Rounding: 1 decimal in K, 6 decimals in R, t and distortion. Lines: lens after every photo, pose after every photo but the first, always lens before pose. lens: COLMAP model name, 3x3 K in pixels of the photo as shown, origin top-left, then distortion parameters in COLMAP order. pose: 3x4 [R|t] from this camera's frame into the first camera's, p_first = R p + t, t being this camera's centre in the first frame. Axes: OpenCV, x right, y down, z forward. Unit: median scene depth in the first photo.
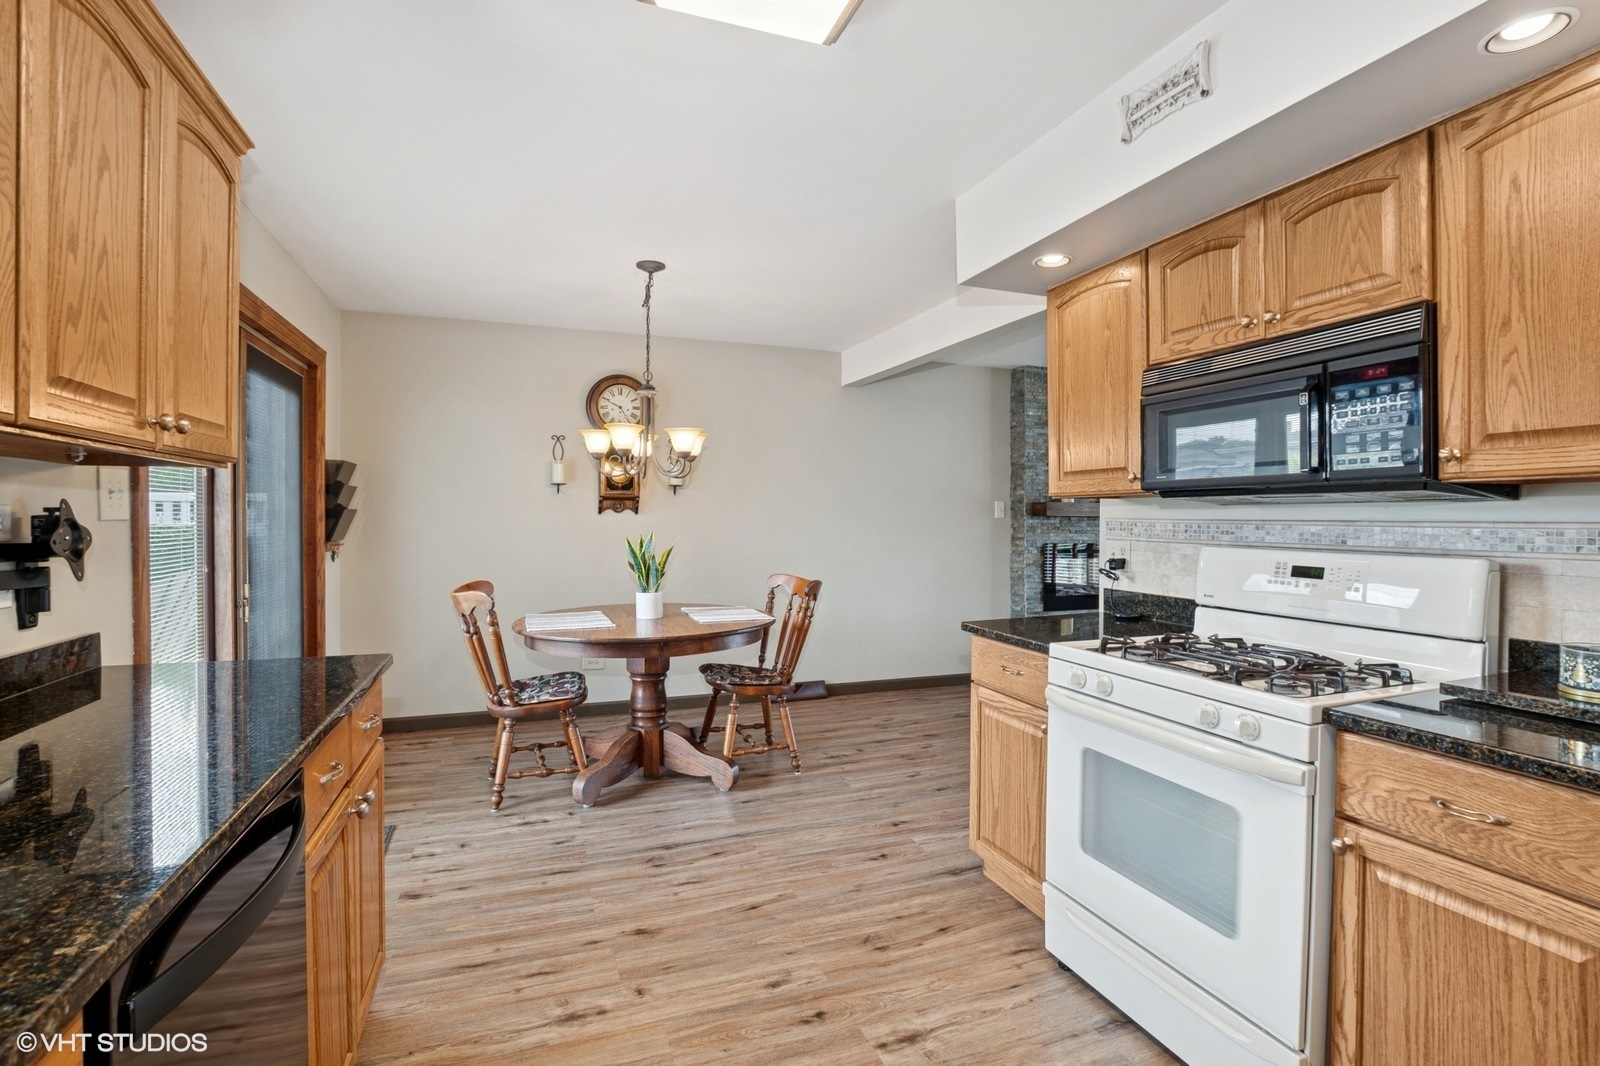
lens RADIAL K [[721.0, 0, 802.3], [0, 721.0, 521.6], [0, 0, 1]] dist [-0.028499, 0.000273]
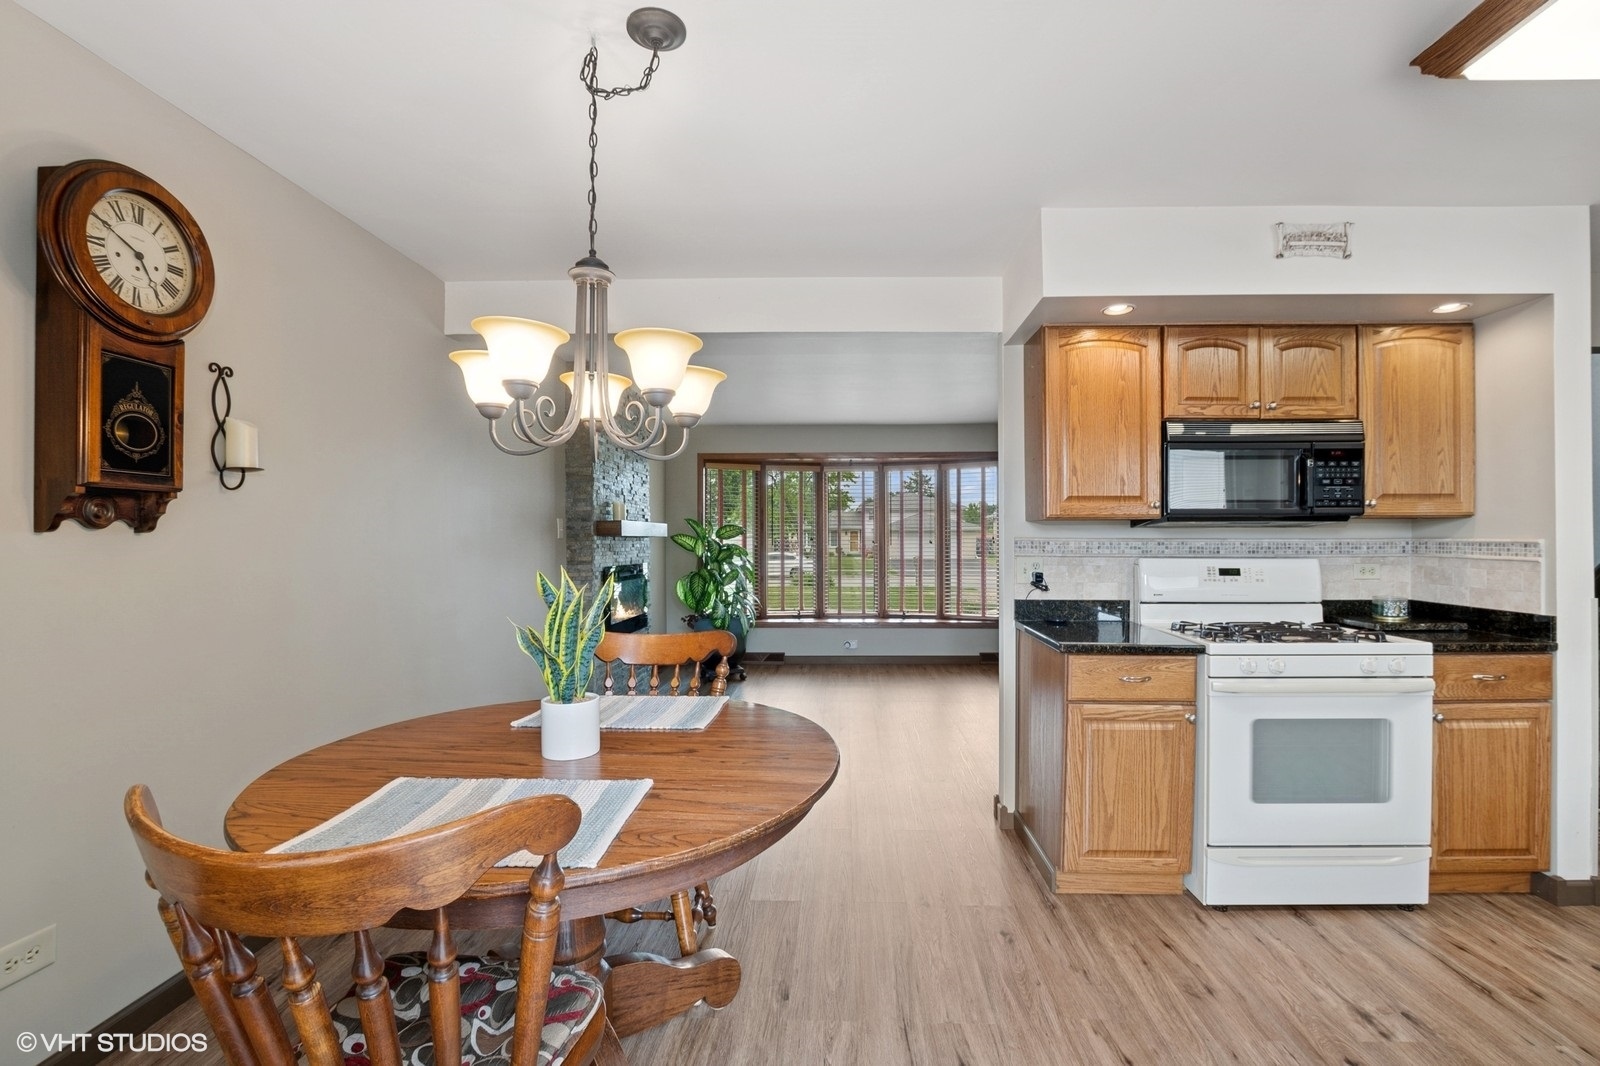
lens RADIAL K [[699.4, 0, 812.9], [0, 699.4, 536.2], [0, 0, 1]] dist [-0.028887, 0.000613]
pose [[0.399043, -0.002659, 0.916928, -0.992726], [0.008288, 0.999965, -0.000707, -0.012475], [-0.916895, 0.007882, 0.399051, 1.184976]]
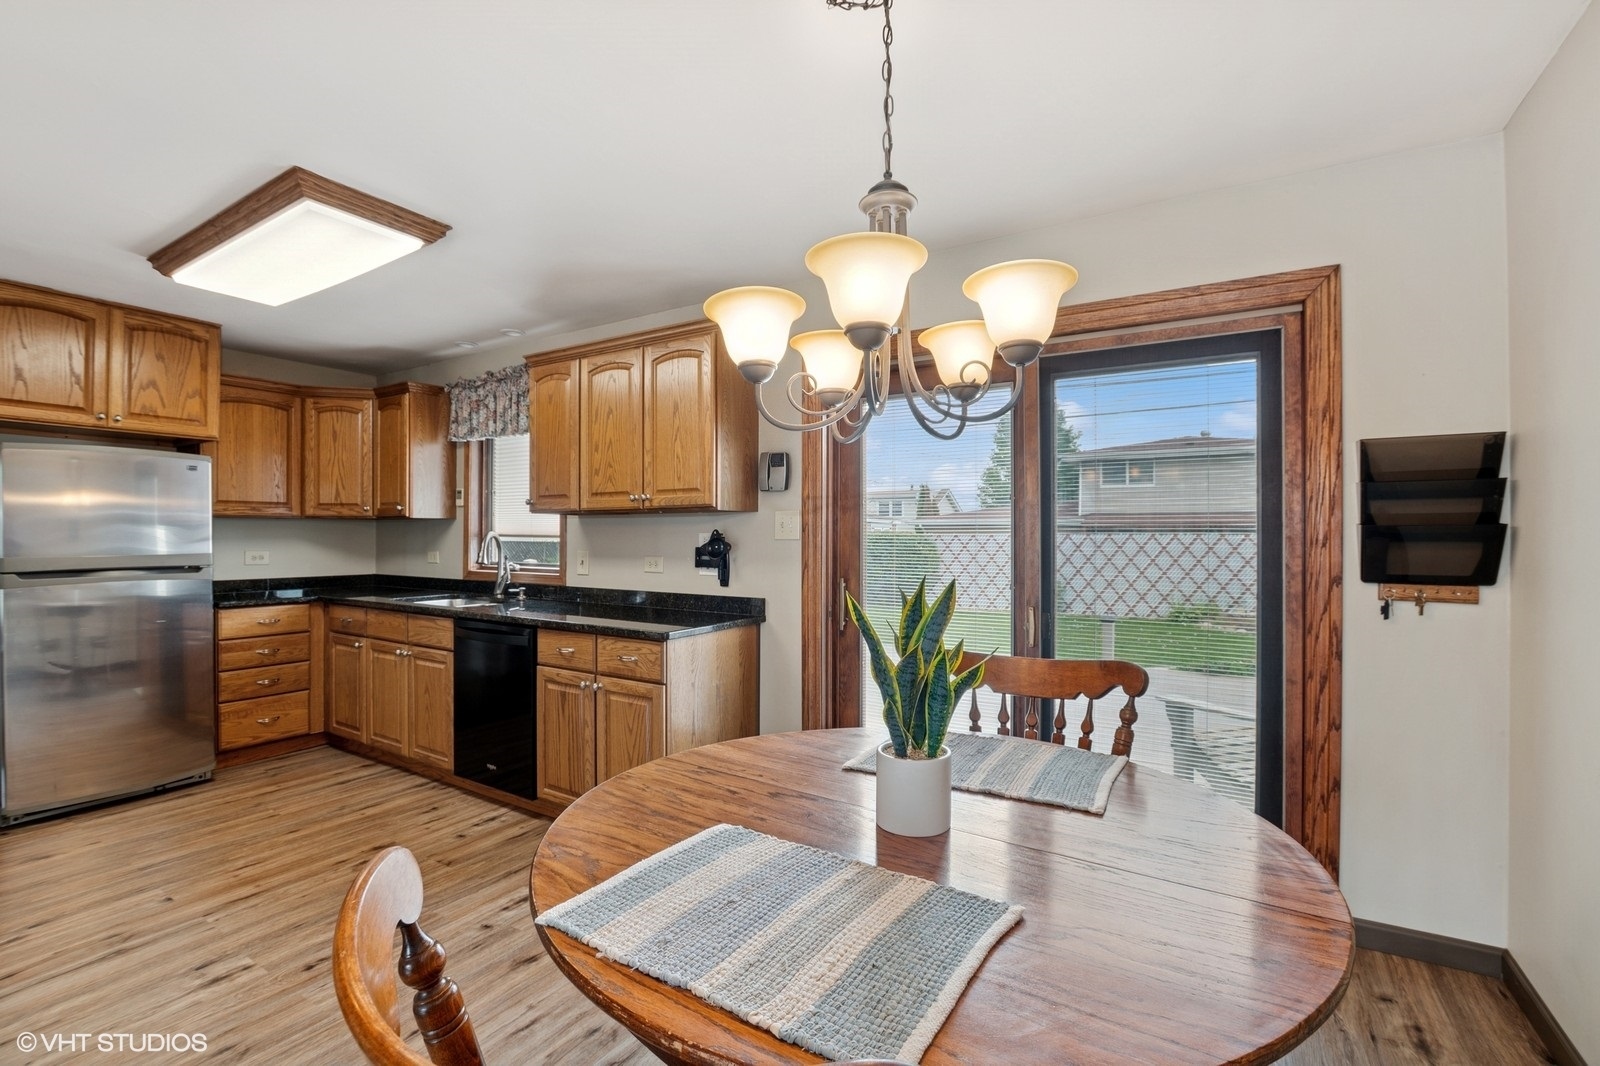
lens RADIAL K [[699.4, 0, 812.9], [0, 699.4, 536.2], [0, 0, 1]] dist [-0.028887, 0.000613]
pose [[-0.785115, -0.003098, -0.619342, 0.062560], [-0.006567, 0.999973, 0.003322, -0.014360], [0.619315, 0.006676, -0.785115, 2.170230]]
